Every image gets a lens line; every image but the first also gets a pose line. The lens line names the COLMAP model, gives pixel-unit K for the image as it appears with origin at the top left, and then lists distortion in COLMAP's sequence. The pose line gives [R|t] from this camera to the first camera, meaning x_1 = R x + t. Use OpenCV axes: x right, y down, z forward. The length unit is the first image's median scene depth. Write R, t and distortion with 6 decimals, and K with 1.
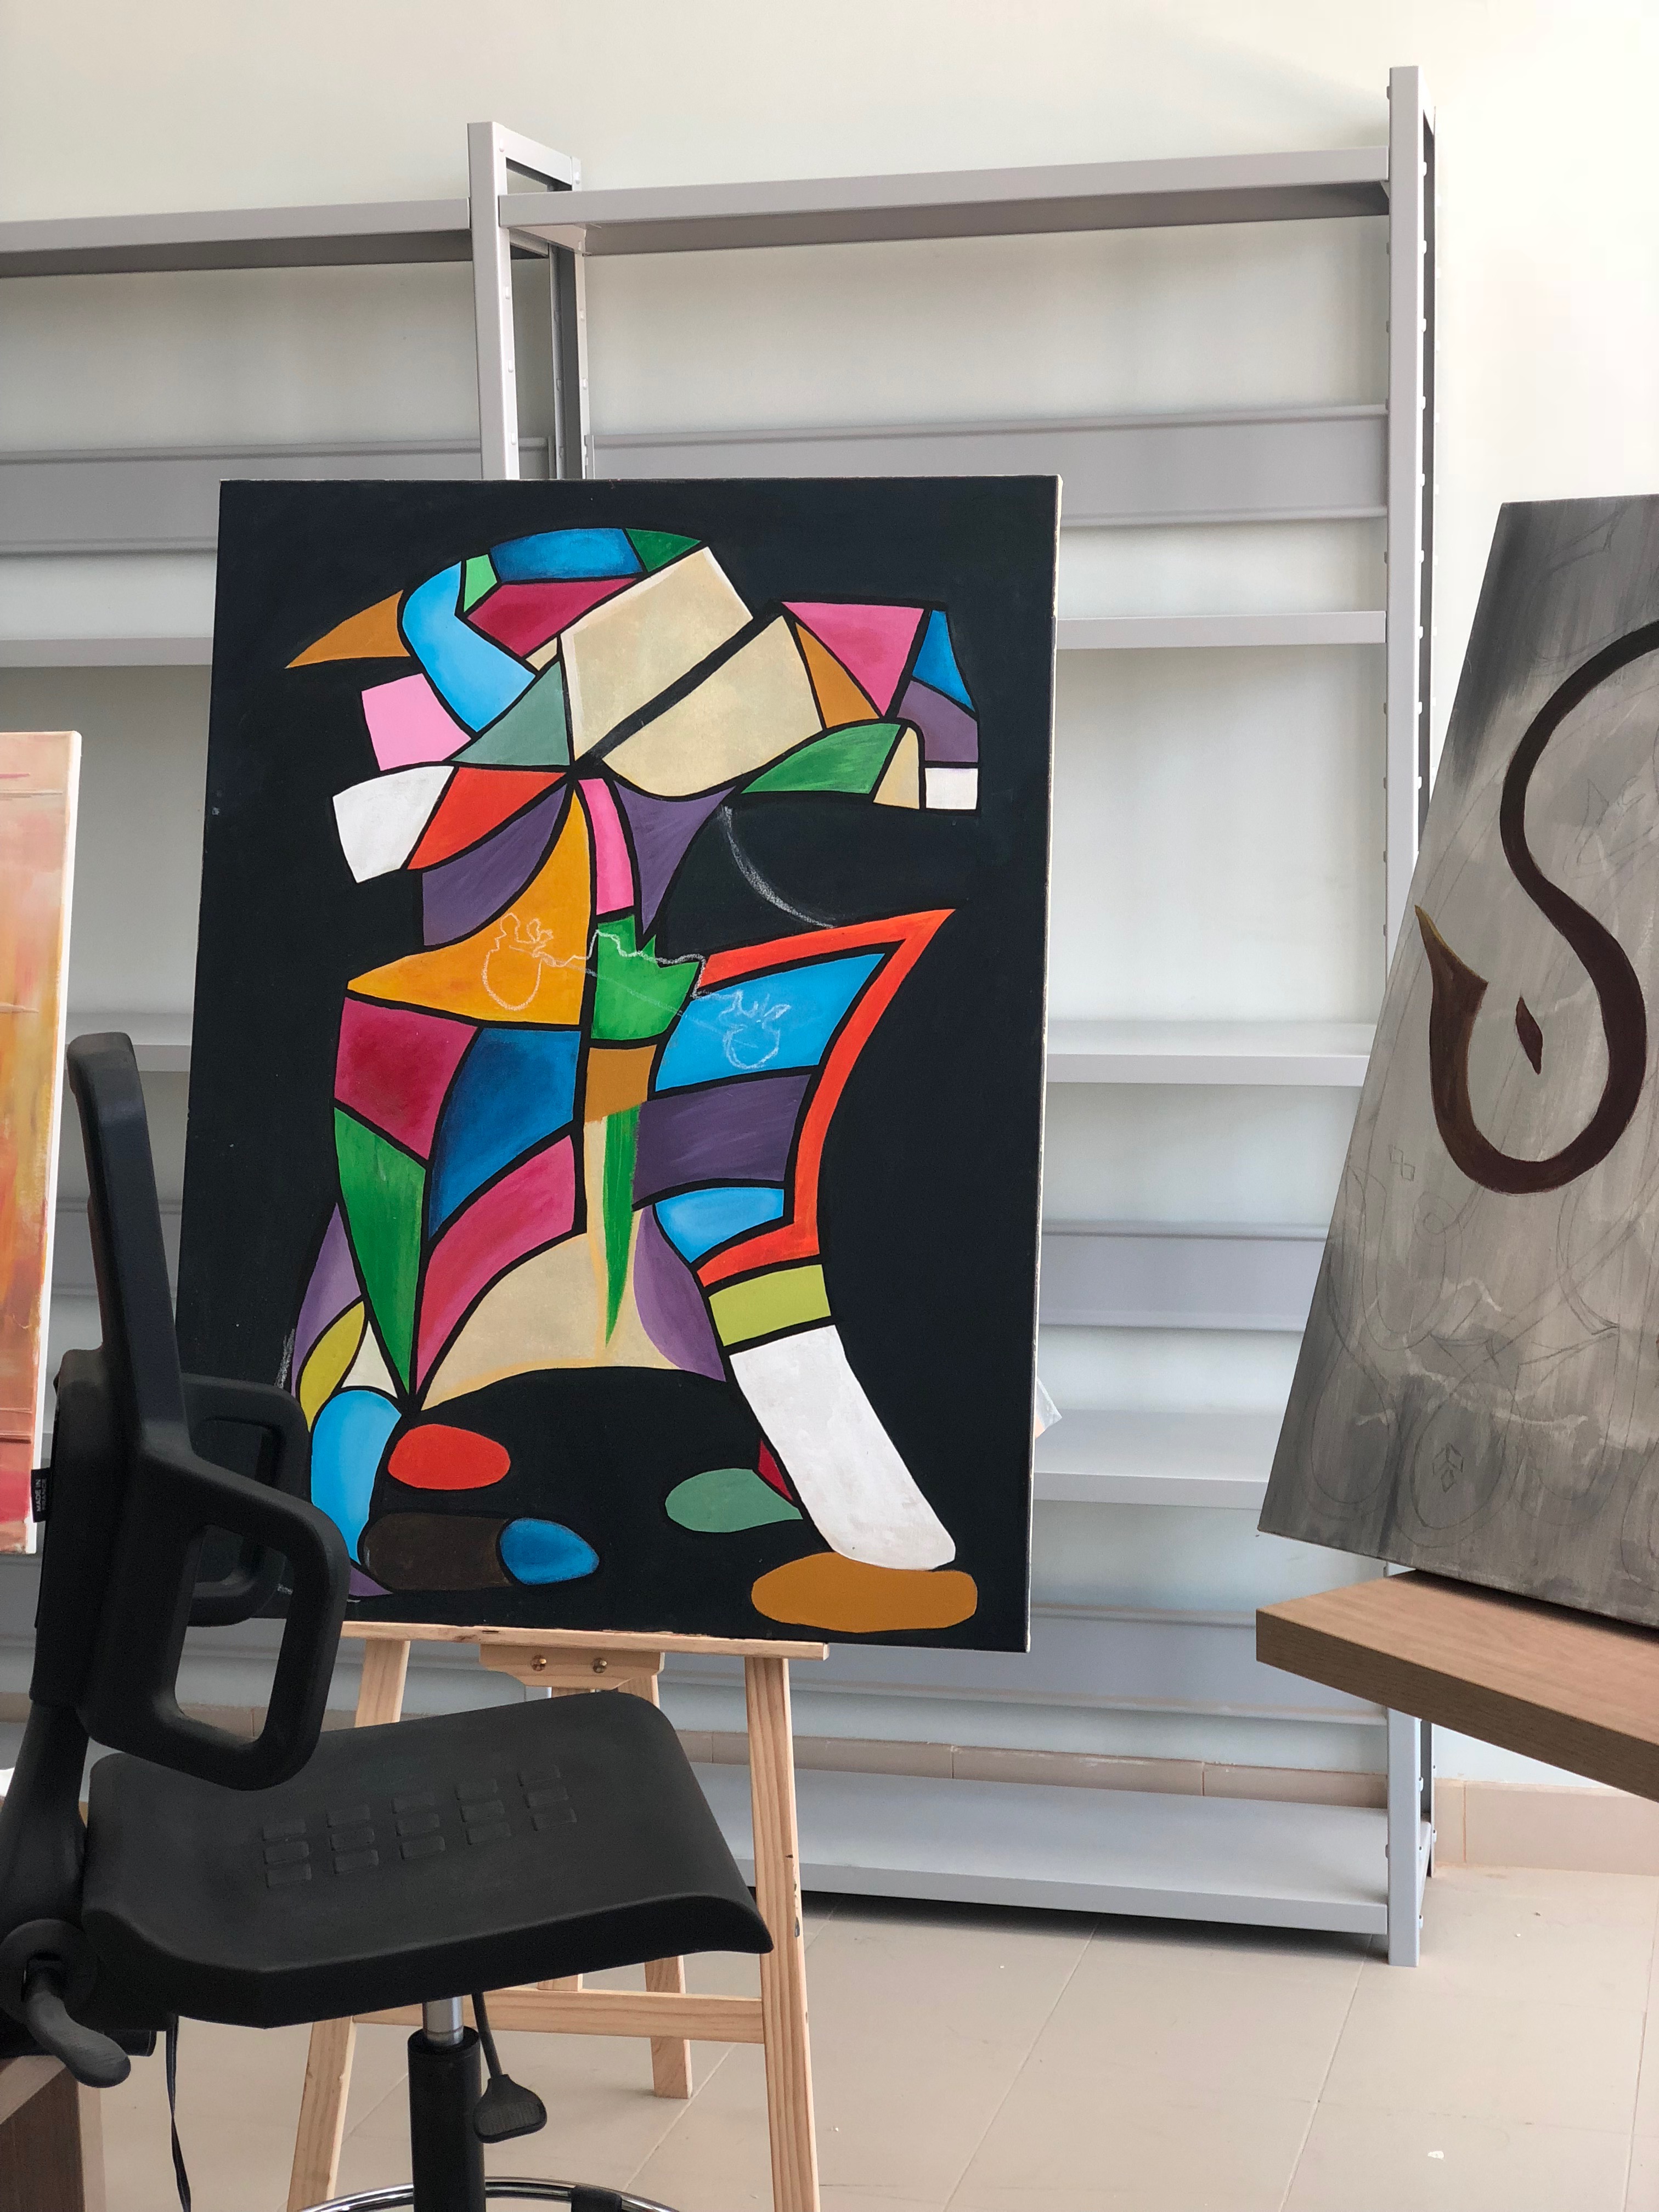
lens RADIAL K [[3256.6, 0, 821.4], [0, 3256.6, 1115.3], [0, 0, 1]] dist [-0.040180, 0.000000]
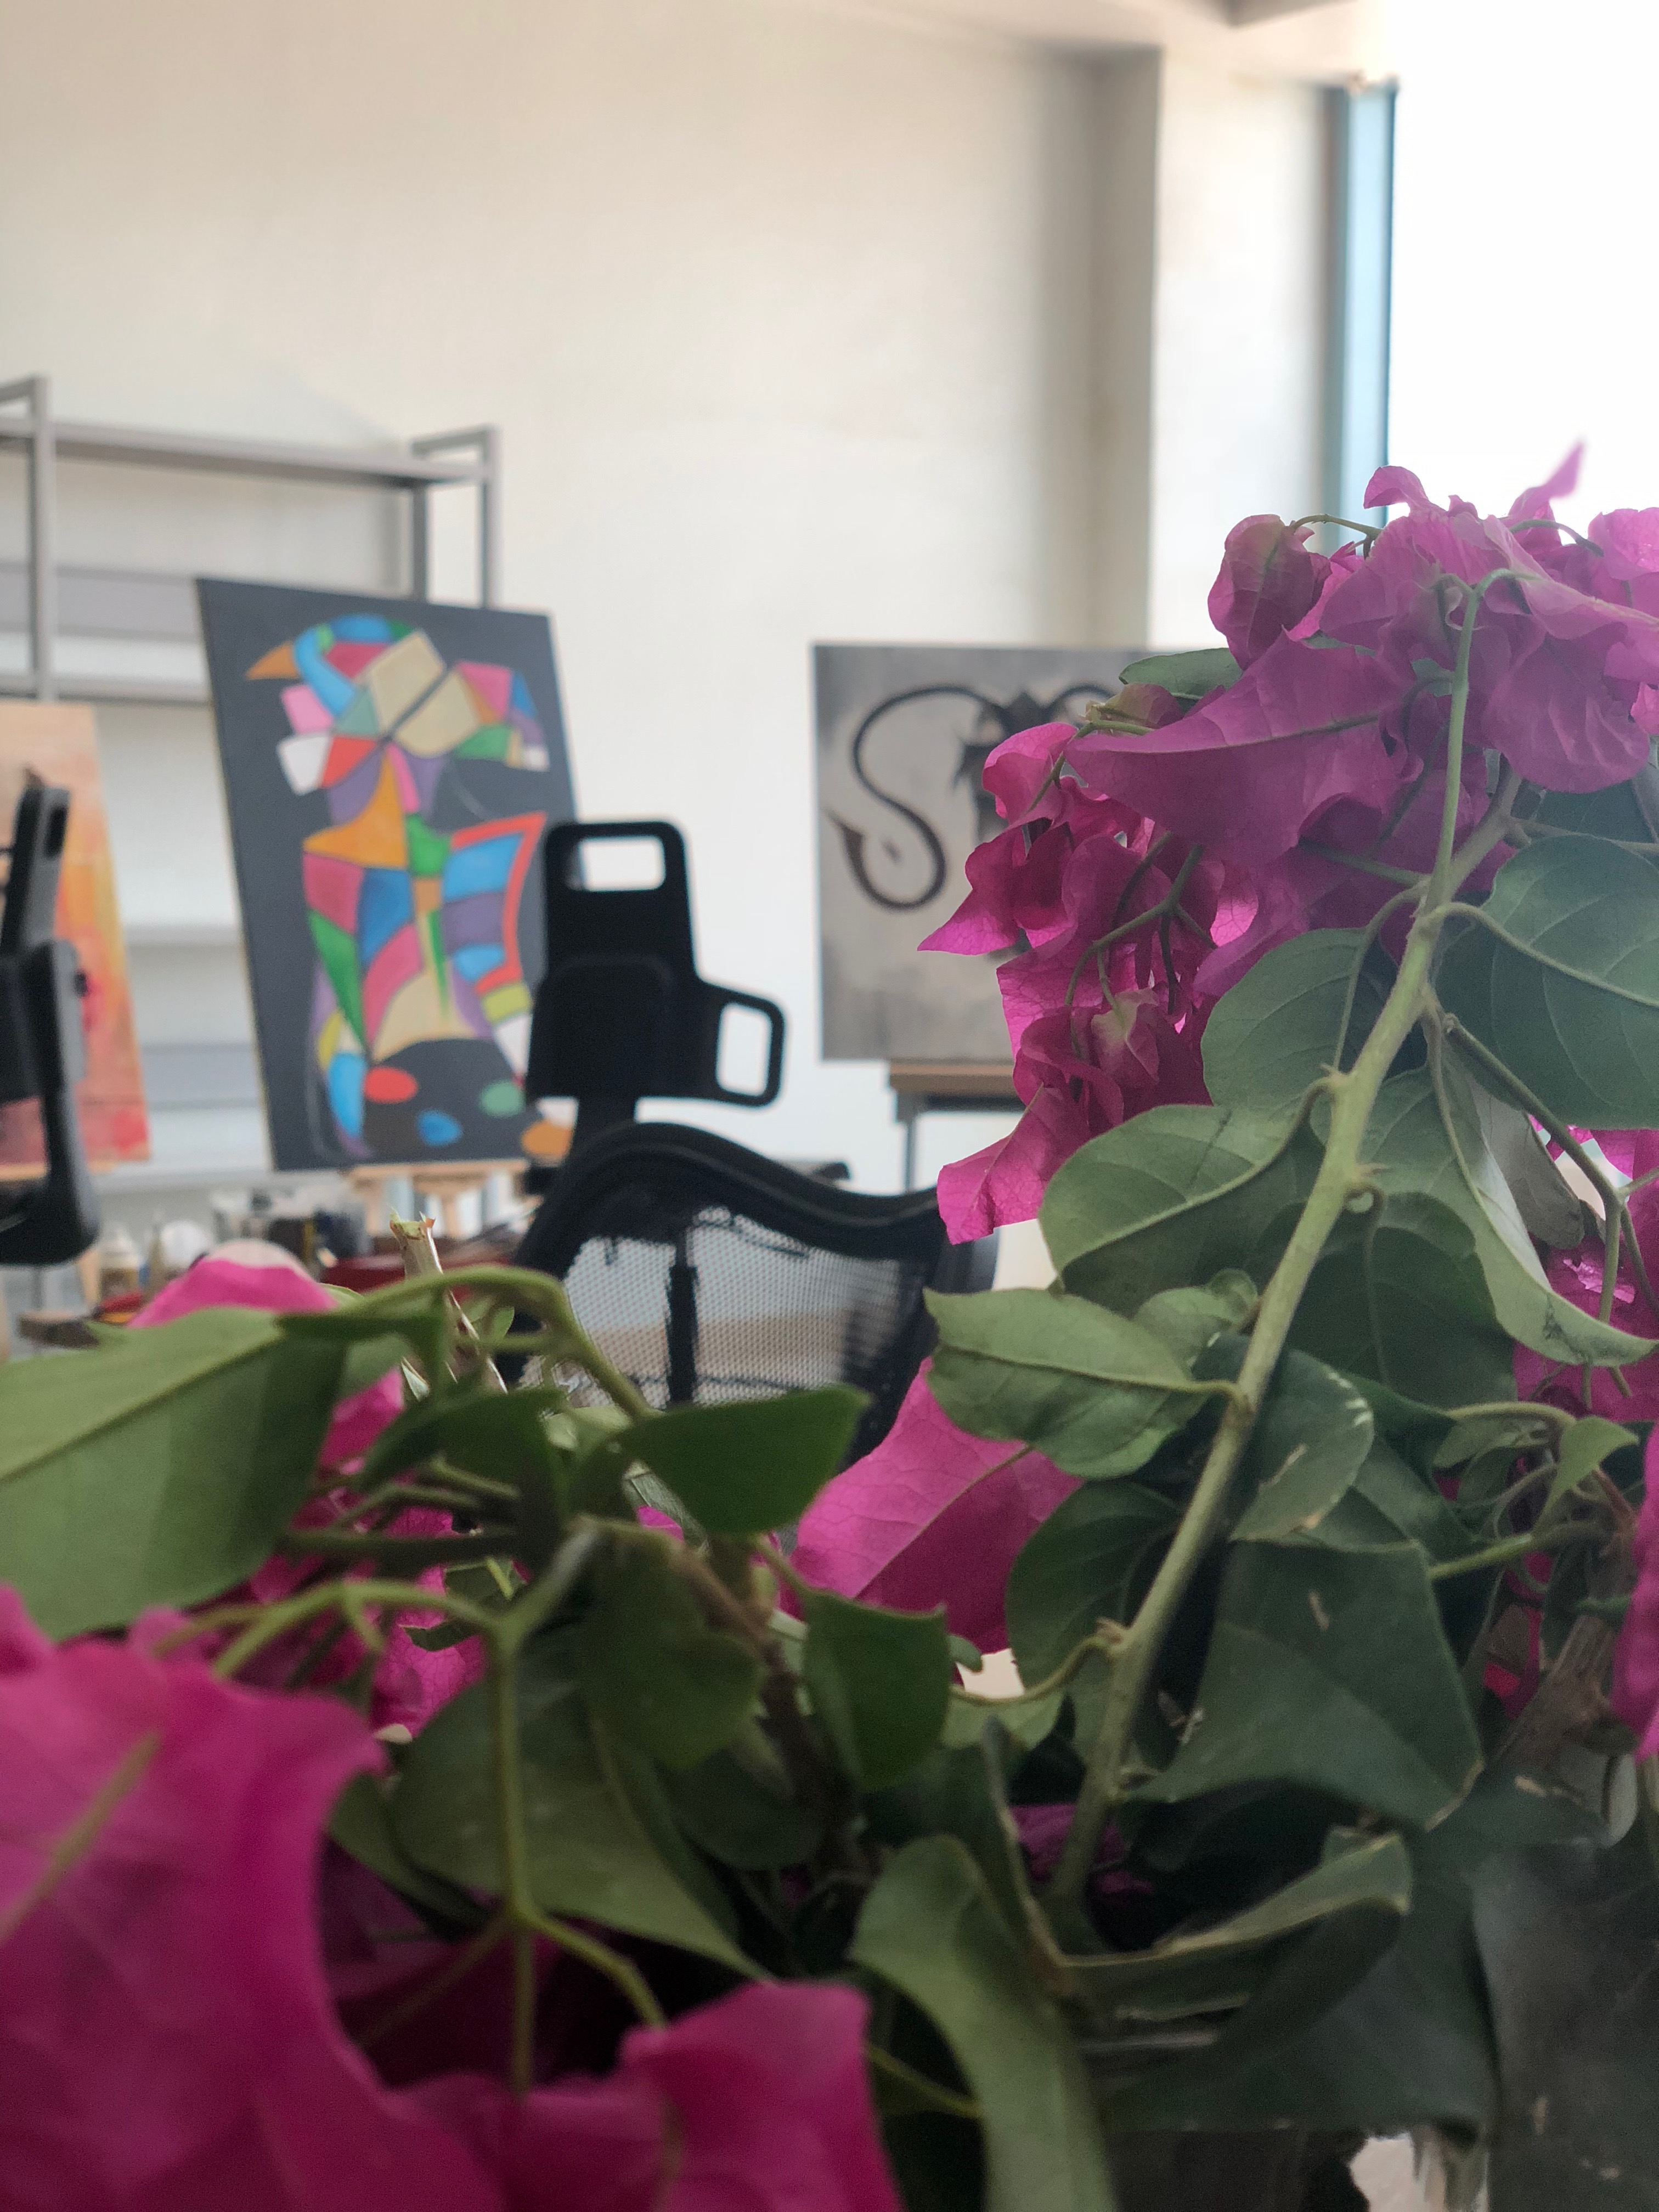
lens RADIAL K [[3256.6, 0, 823.4], [0, 3256.6, 1097.5], [0, 0, 1]] dist [-0.040180, 0.000000]
pose [[0.595096, -0.028006, 0.803167, -1.509561], [0.092137, 0.995180, -0.033566, 0.200225], [-0.798356, 0.093976, 0.594808, -0.358947]]
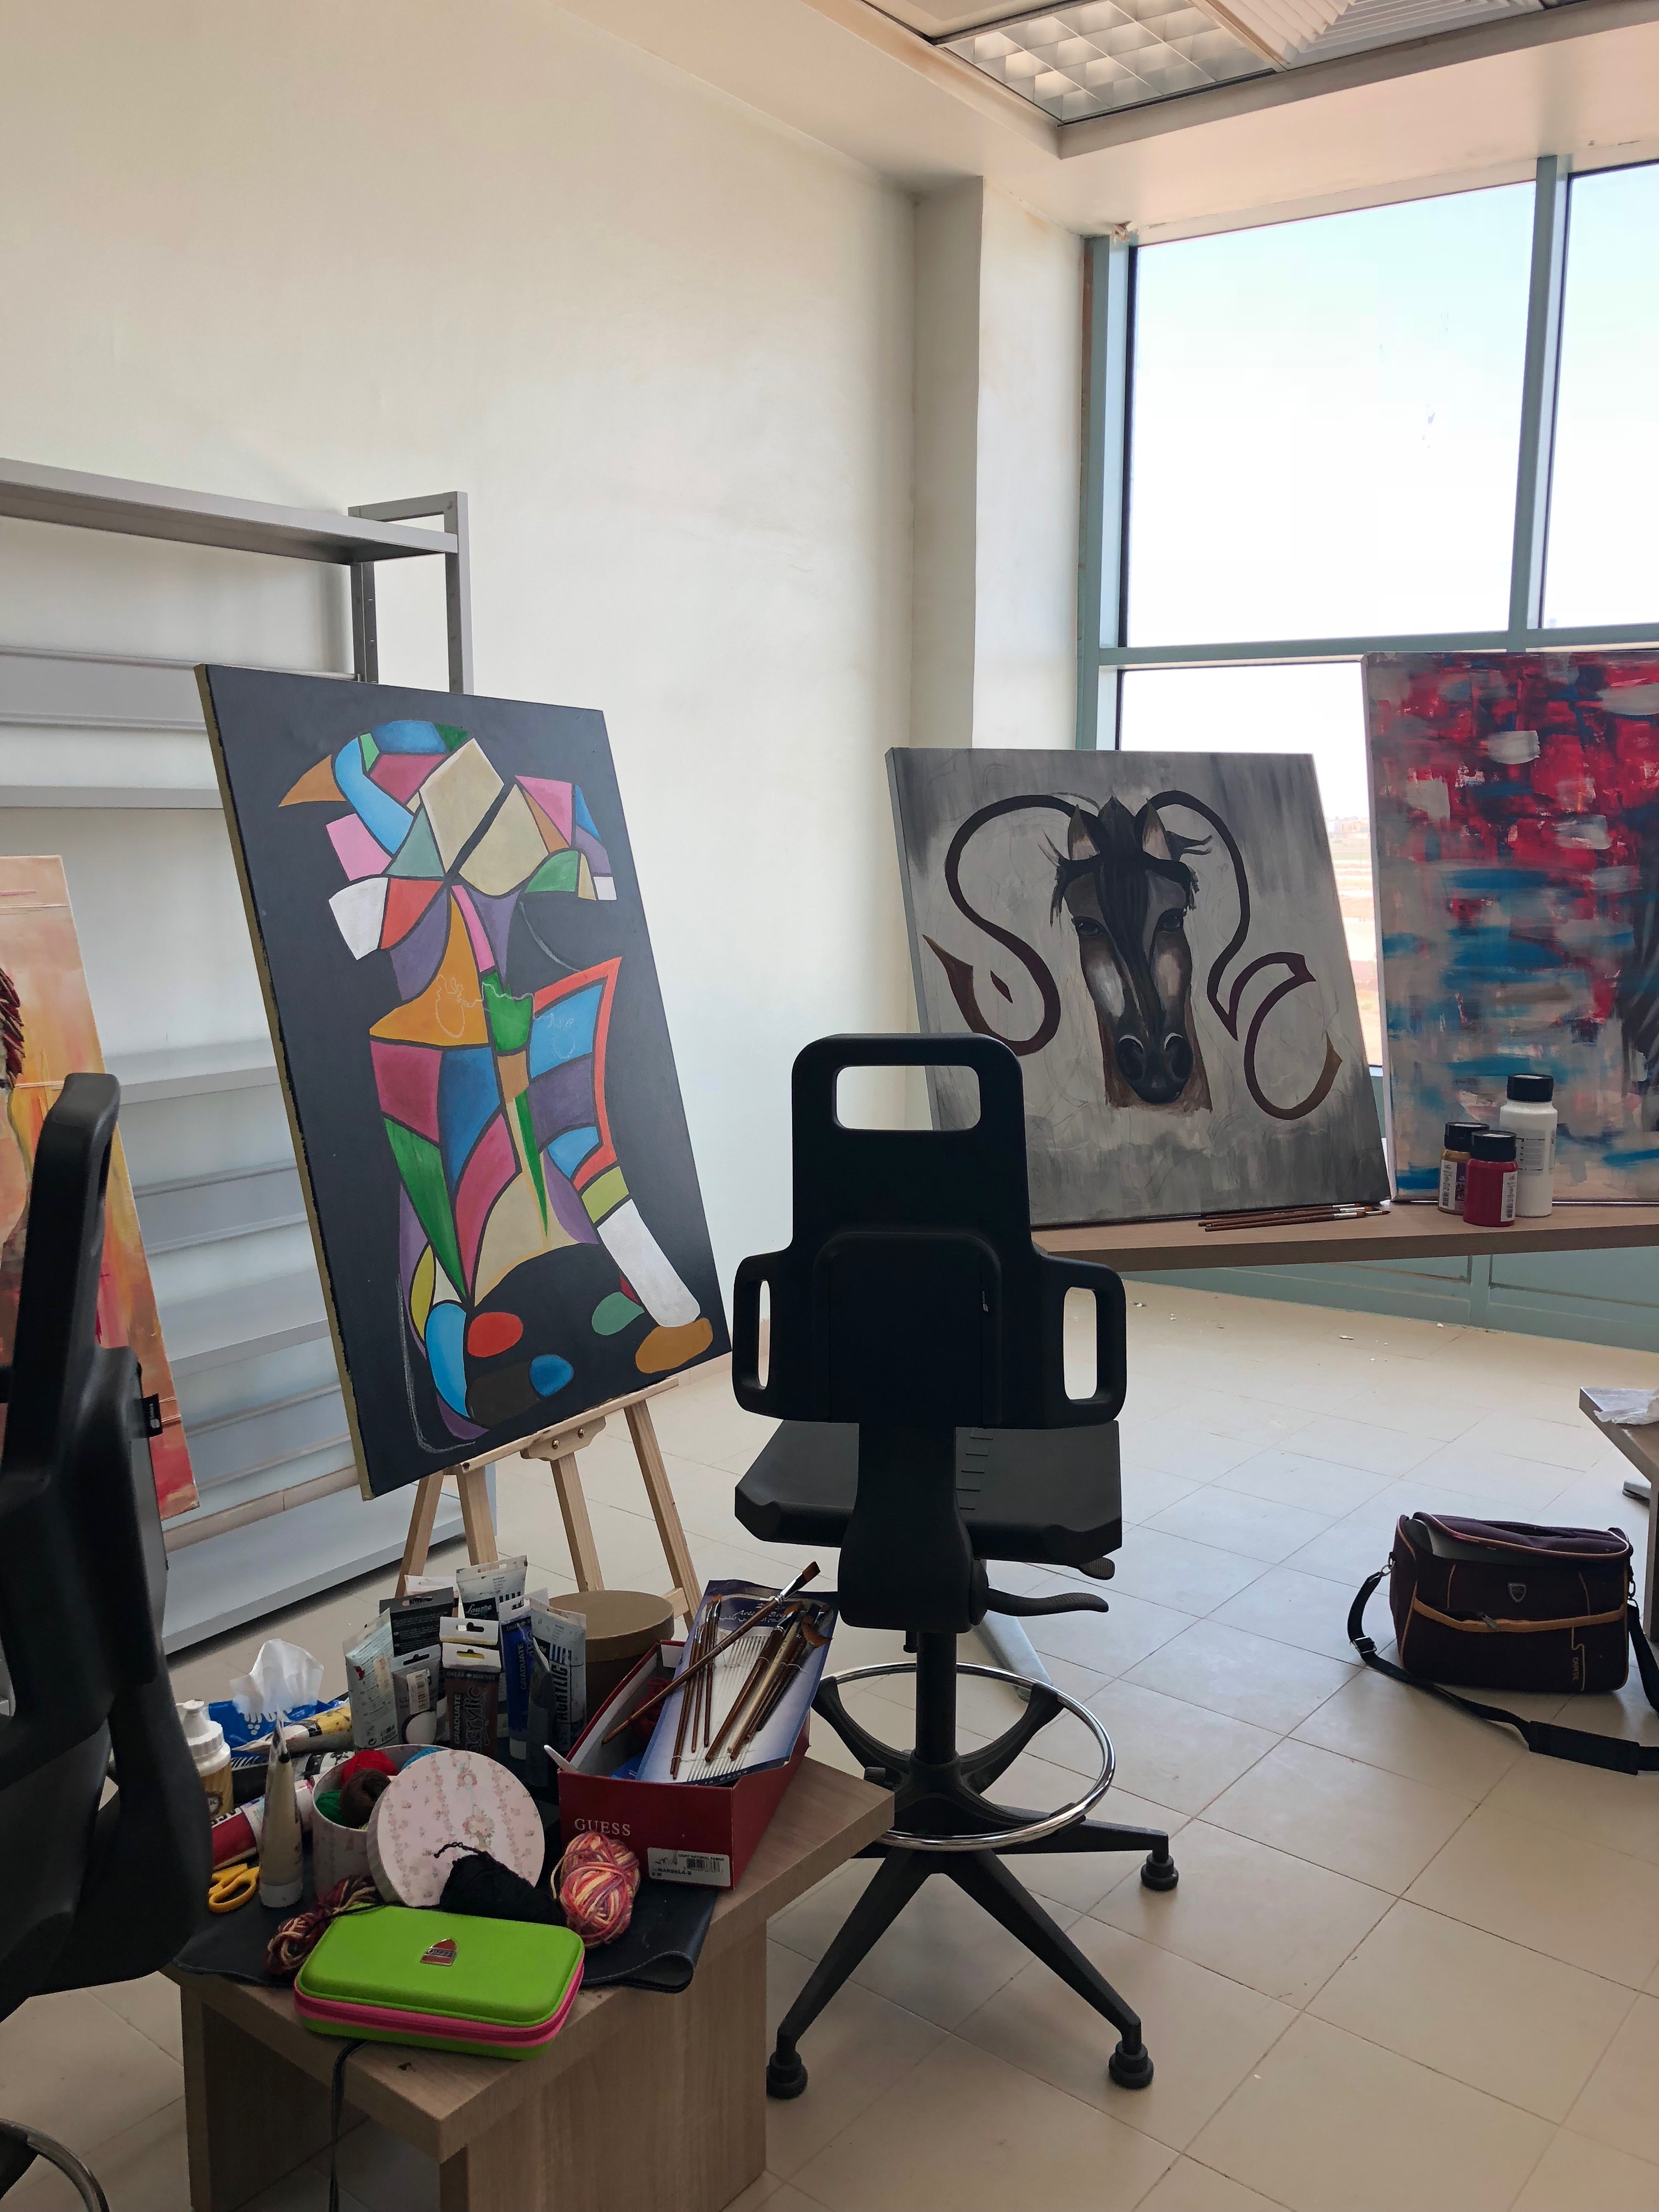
lens RADIAL K [[1786.1, 0, 846.8], [0, 1786.1, 1118.3], [0, 0, 1]] dist [-0.004907, -0.005305]
pose [[0.369494, -0.130014, 0.920093, -0.801720], [0.117453, 0.988757, 0.092549, -0.051053], [-0.921780, 0.073871, 0.380610, 0.519599]]
